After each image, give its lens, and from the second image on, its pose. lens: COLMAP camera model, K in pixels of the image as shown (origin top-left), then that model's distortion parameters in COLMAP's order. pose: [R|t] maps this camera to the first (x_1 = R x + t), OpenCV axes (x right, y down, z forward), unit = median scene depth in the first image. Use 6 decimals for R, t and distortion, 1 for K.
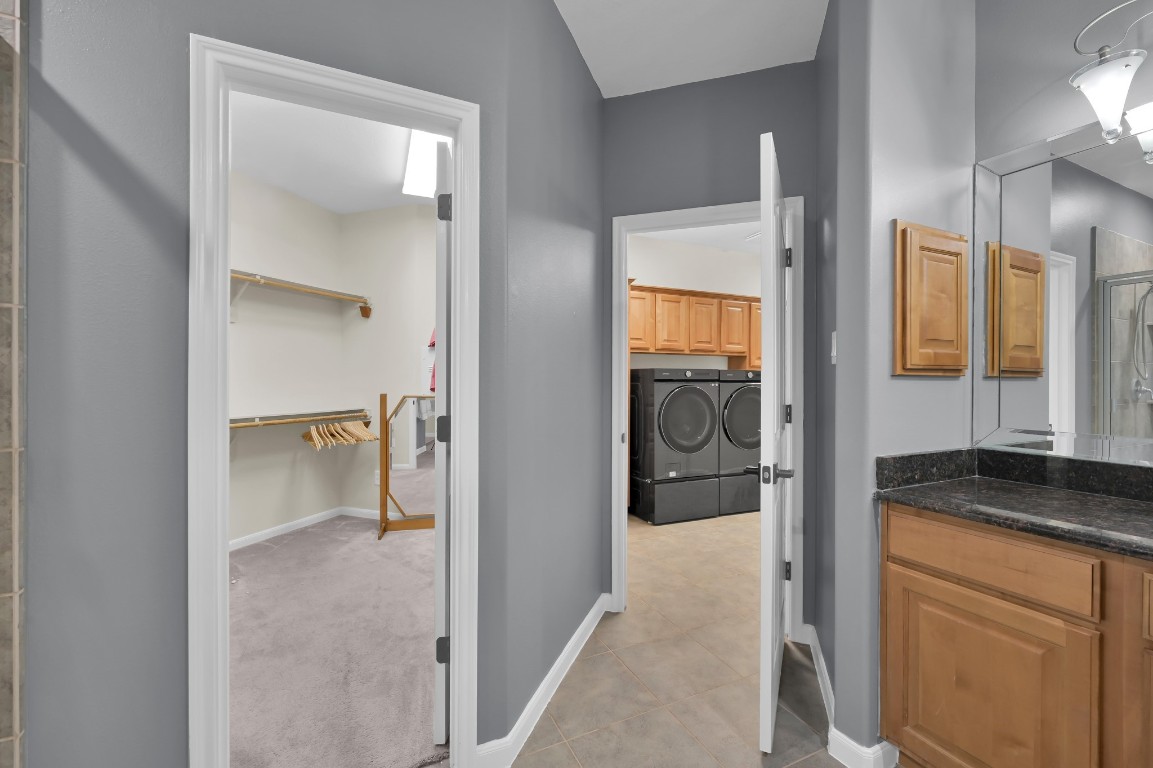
lens RADIAL K [[483.3, 0, 581.9], [0, 483.3, 380.2], [0, 0, 1]] dist [-0.002549, 0.000053]
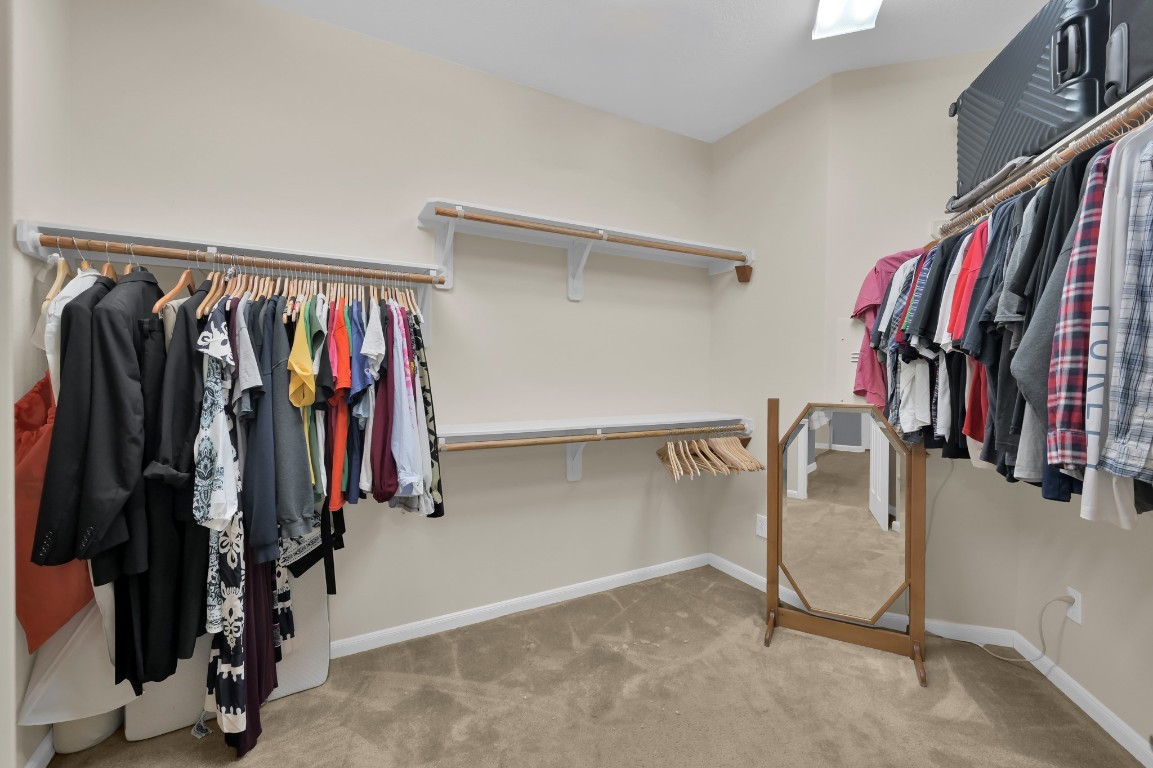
lens RADIAL K [[483.3, 0, 568.5], [0, 483.3, 378.4], [0, 0, 1]] dist [-0.002549, 0.000053]
pose [[0.729015, 0.005330, -0.684477, -0.158973], [-0.002167, 0.999983, 0.005478, 0.000015], [0.684494, -0.002511, 0.729014, 0.330371]]
